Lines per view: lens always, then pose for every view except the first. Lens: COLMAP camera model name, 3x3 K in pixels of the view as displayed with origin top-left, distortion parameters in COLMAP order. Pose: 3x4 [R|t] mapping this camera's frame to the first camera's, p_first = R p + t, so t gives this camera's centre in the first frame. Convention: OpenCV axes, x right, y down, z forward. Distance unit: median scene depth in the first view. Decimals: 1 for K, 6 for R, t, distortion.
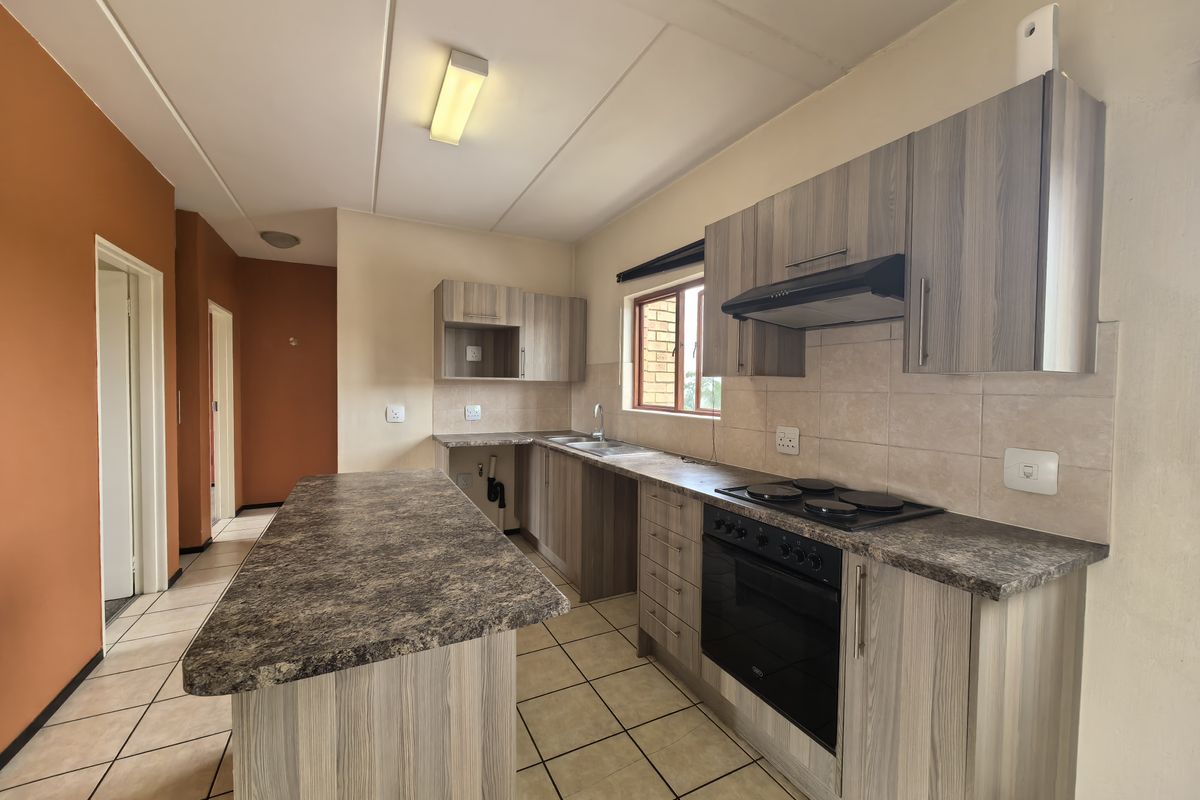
lens RADIAL K [[465.0, 0, 600.0], [0, 465.0, 400.0], [0, 0, 1]] dist [-0.009715, 0.000336]
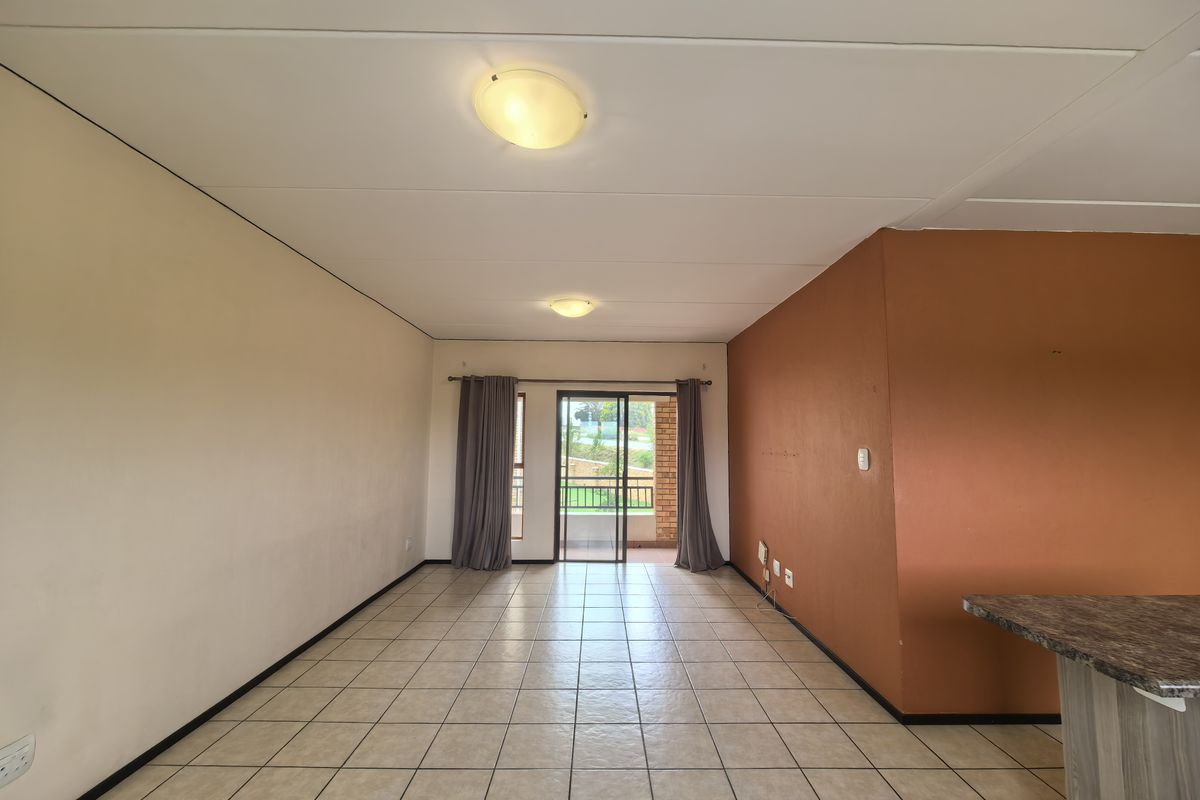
lens RADIAL K [[470.2, 0, 600.0], [0, 470.2, 400.0], [0, 0, 1]] dist [0.013642, -0.000046]
pose [[-0.452389, -0.090295, -0.887238, 0.471209], [-0.032276, 0.995867, -0.084893, -0.032651], [0.891236, -0.009768, -0.453434, 0.094668]]
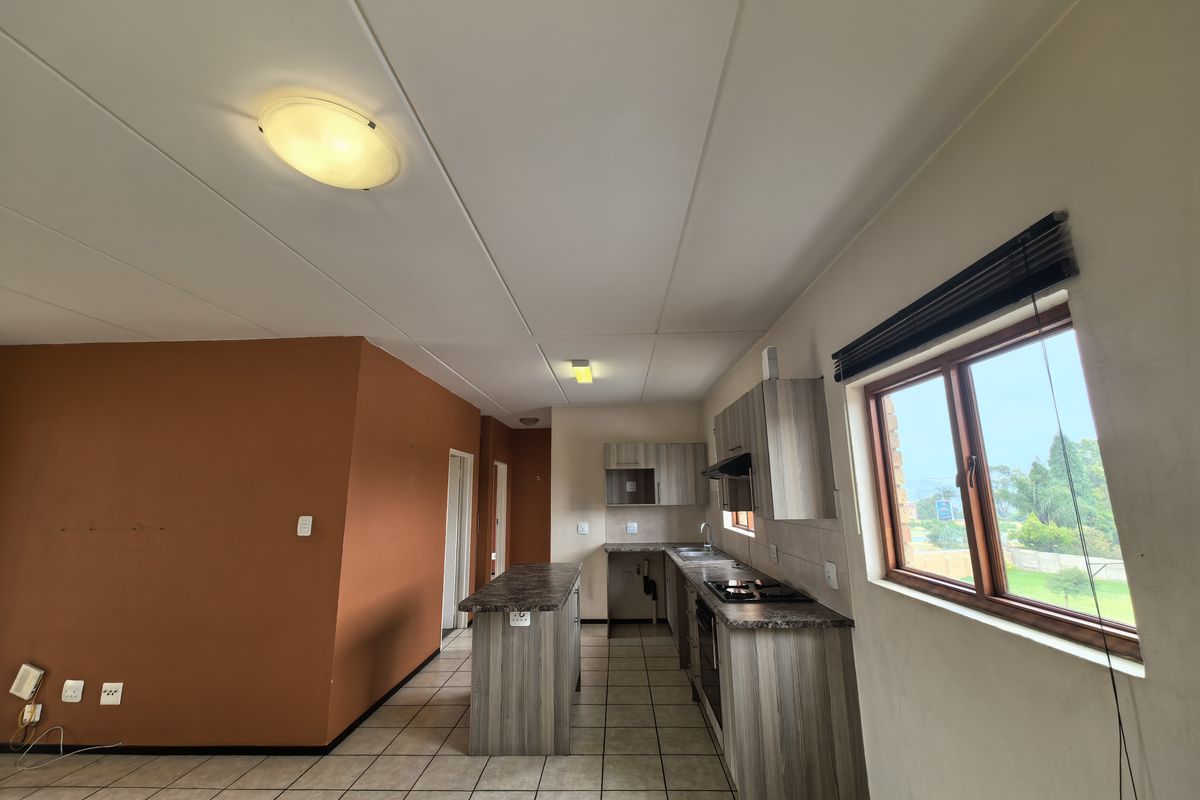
lens RADIAL K [[465.0, 0, 600.0], [0, 465.0, 400.0], [0, 0, 1]] dist [-0.009715, 0.000336]
pose [[0.870475, -0.119762, -0.477420, 0.471746], [0.011039, 0.974454, -0.224317, -0.046817], [0.492089, 0.189992, 0.849560, -0.443318]]
